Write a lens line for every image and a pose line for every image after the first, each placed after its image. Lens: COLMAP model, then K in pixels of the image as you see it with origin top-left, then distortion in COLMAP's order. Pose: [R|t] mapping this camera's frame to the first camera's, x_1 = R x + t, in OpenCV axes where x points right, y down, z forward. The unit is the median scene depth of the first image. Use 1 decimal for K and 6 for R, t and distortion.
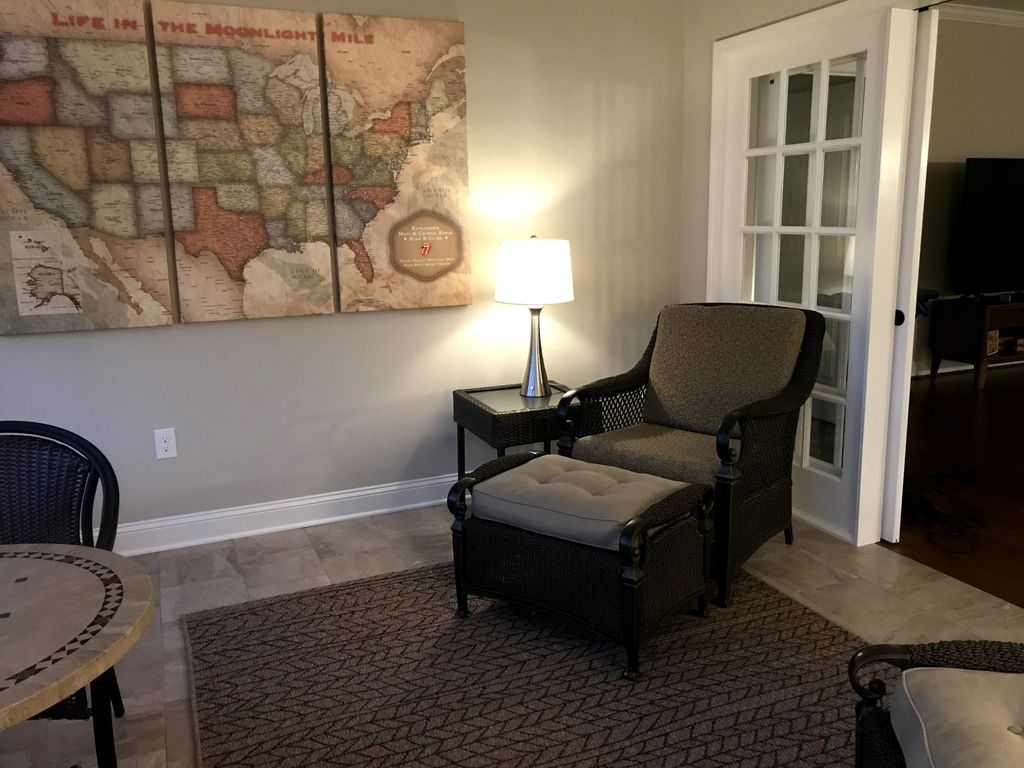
lens RADIAL K [[847.7, 0, 519.0], [0, 847.7, 370.0], [0, 0, 1]] dist [0.050289, -0.021132]
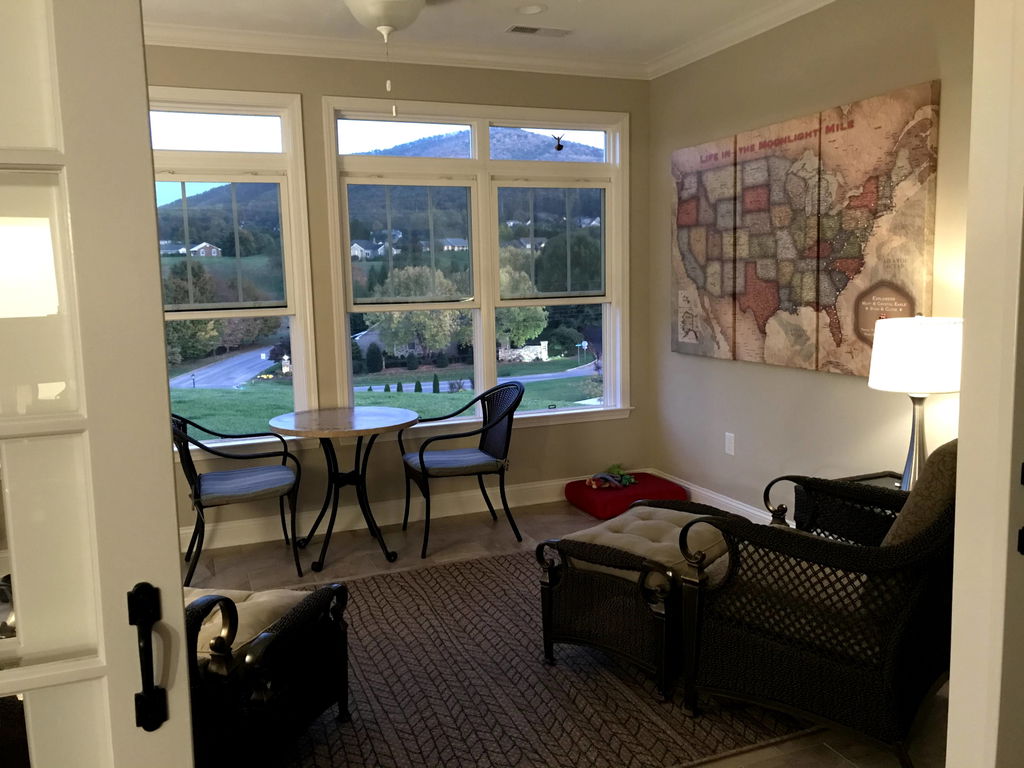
lens RADIAL K [[847.7, 0, 513.3], [0, 847.7, 378.7], [0, 0, 1]] dist [0.050289, -0.021132]
pose [[-0.013865, 0.143992, -0.989482, 0.974208], [-0.162480, 0.976100, 0.144321, -0.164575], [0.986614, 0.162772, 0.009863, 0.637821]]
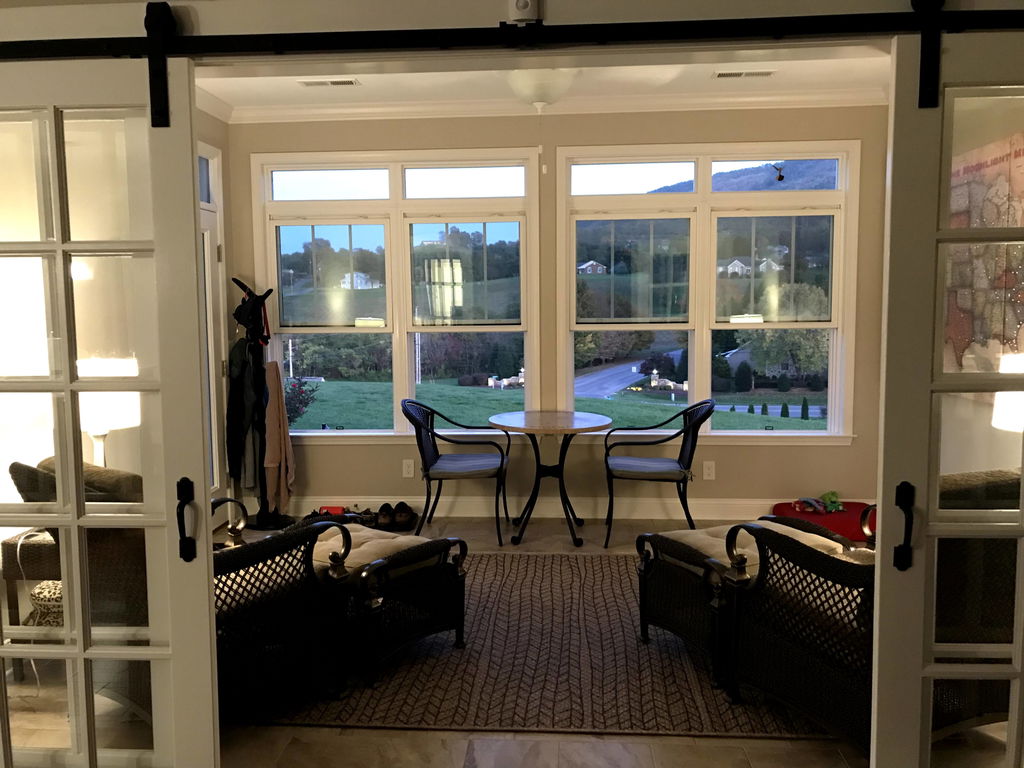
lens RADIAL K [[847.7, 0, 505.6], [0, 847.7, 382.2], [0, 0, 1]] dist [0.050289, -0.021132]
pose [[-0.446097, 0.114608, -0.887616, 1.084162], [-0.148562, 0.968525, 0.199720, -0.235241], [0.882568, 0.220960, -0.415030, 0.957263]]
